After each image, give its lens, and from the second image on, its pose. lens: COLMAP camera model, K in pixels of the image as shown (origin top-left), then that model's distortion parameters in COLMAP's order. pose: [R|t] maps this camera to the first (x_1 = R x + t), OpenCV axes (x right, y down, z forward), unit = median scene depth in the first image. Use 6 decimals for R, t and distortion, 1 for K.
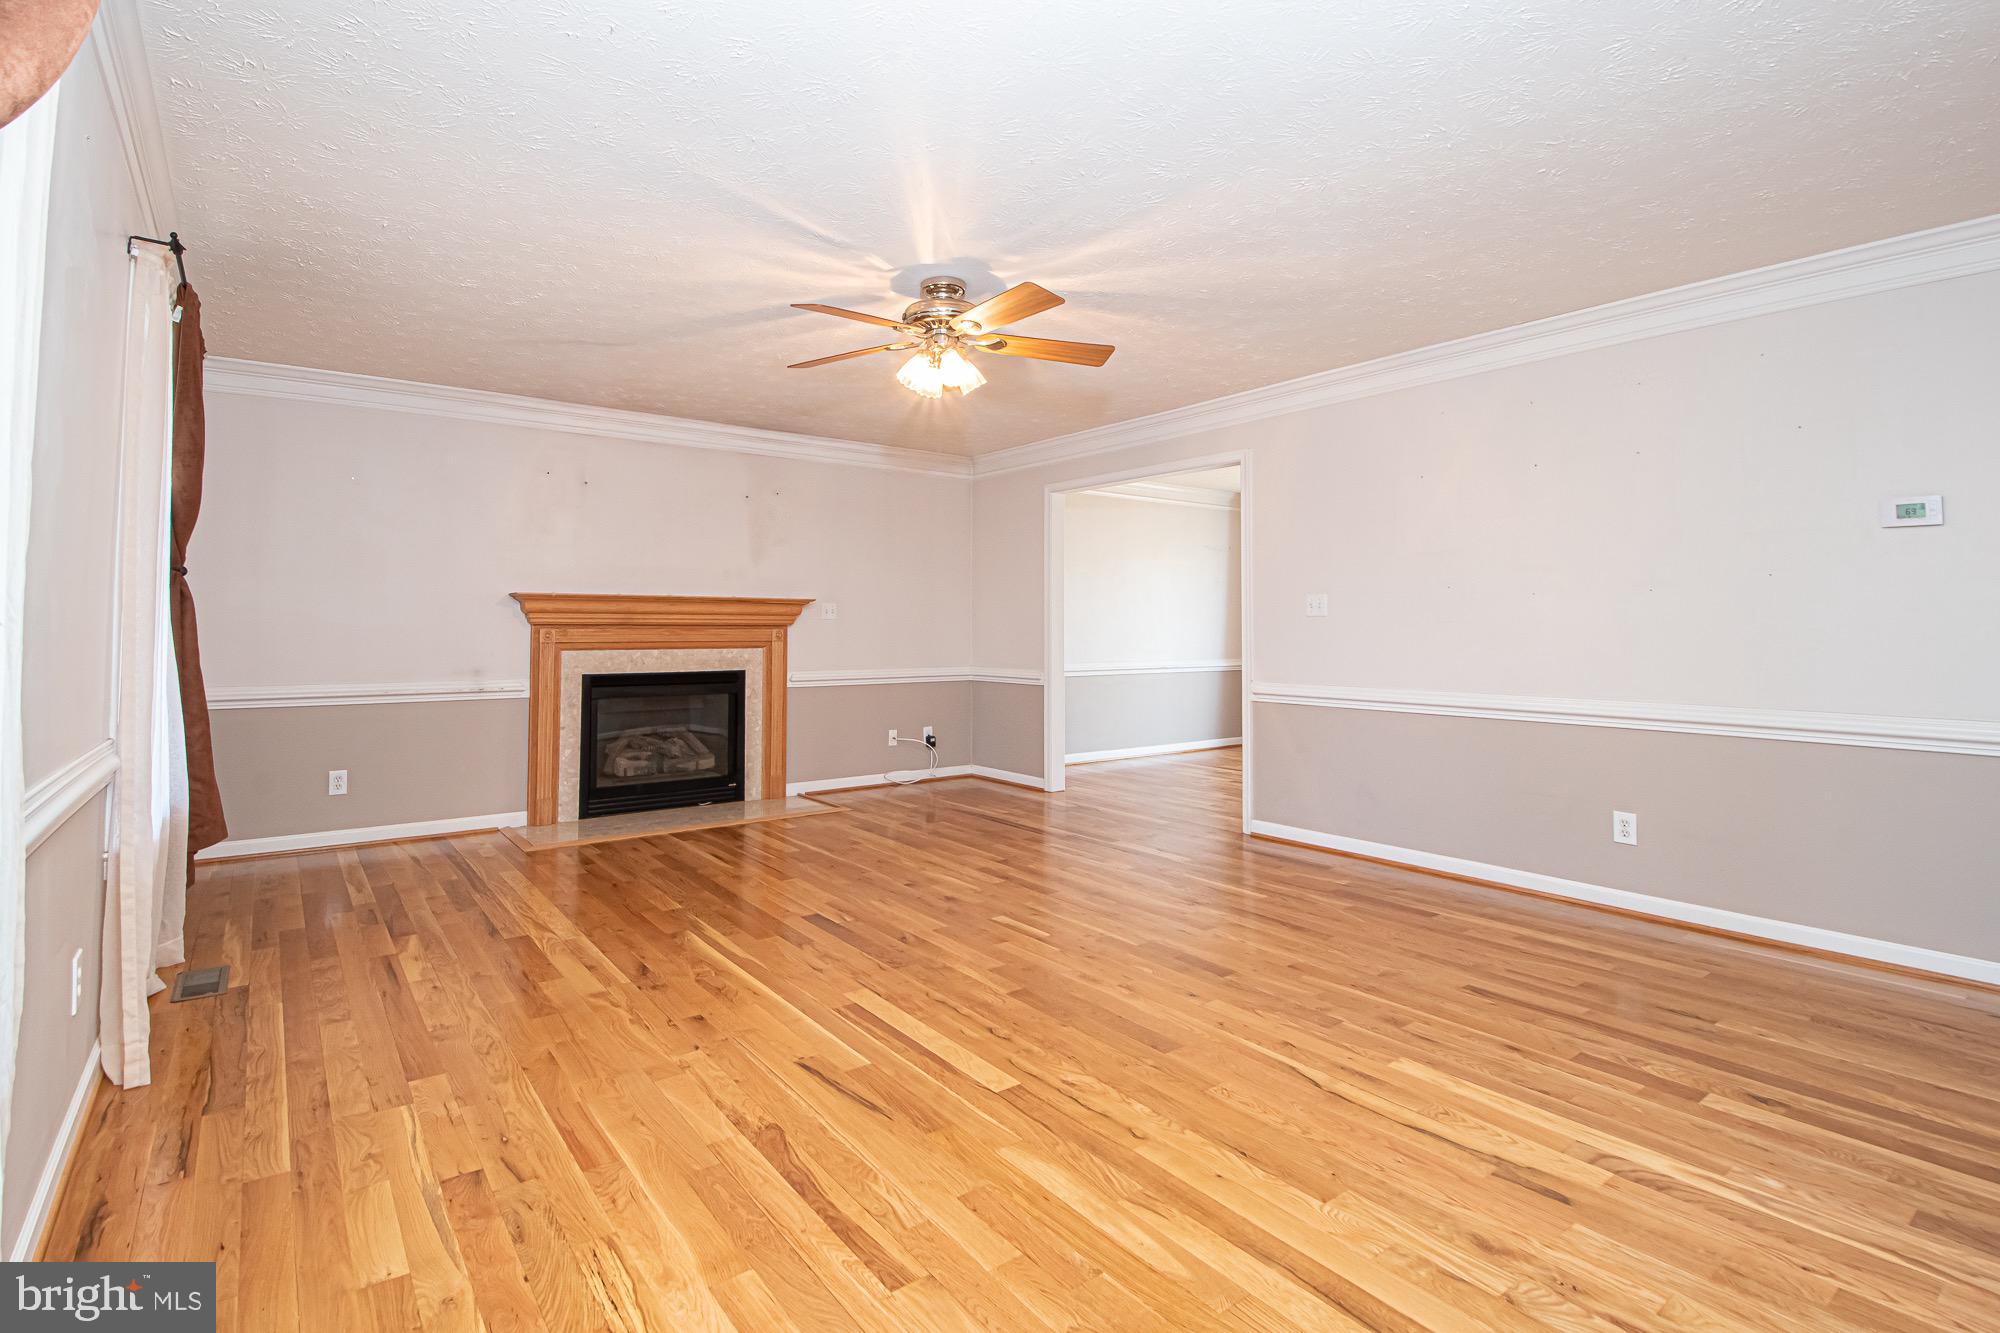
lens RADIAL K [[913.6, 0, 951.0], [0, 913.6, 606.5], [0, 0, 1]] dist [0.004219, -0.011693]
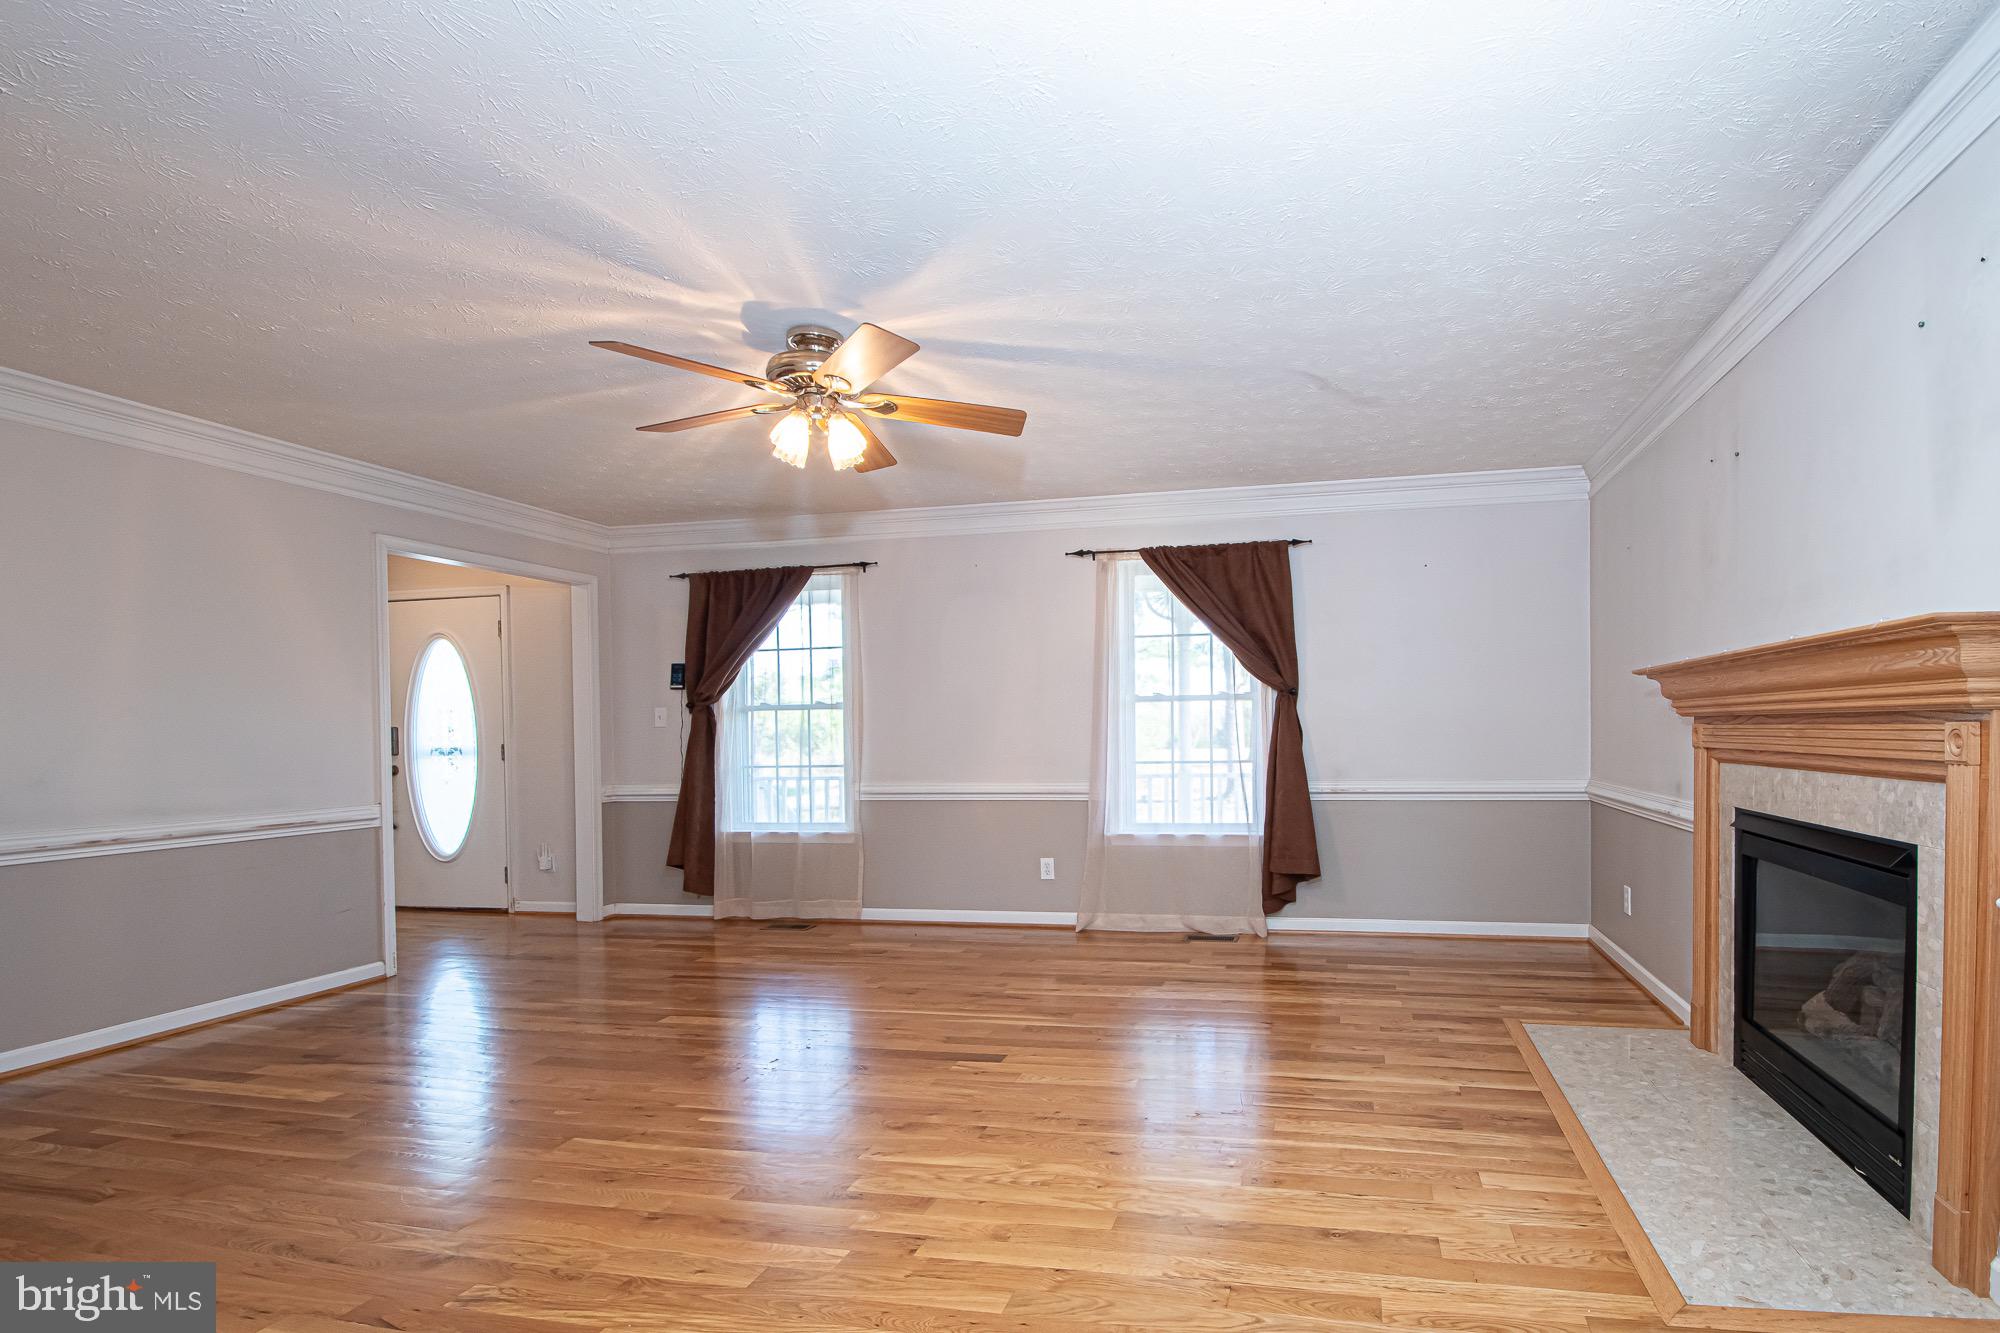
lens RADIAL K [[956.2, 0, 1145.4], [0, 956.2, 740.6], [0, 0, 1]] dist [0.008113, -0.009443]
pose [[-0.732895, 0.018551, -0.680088, 0.247624], [0.030580, 0.999516, -0.005691, 0.027276], [0.679654, -0.024968, -0.733108, 1.186429]]
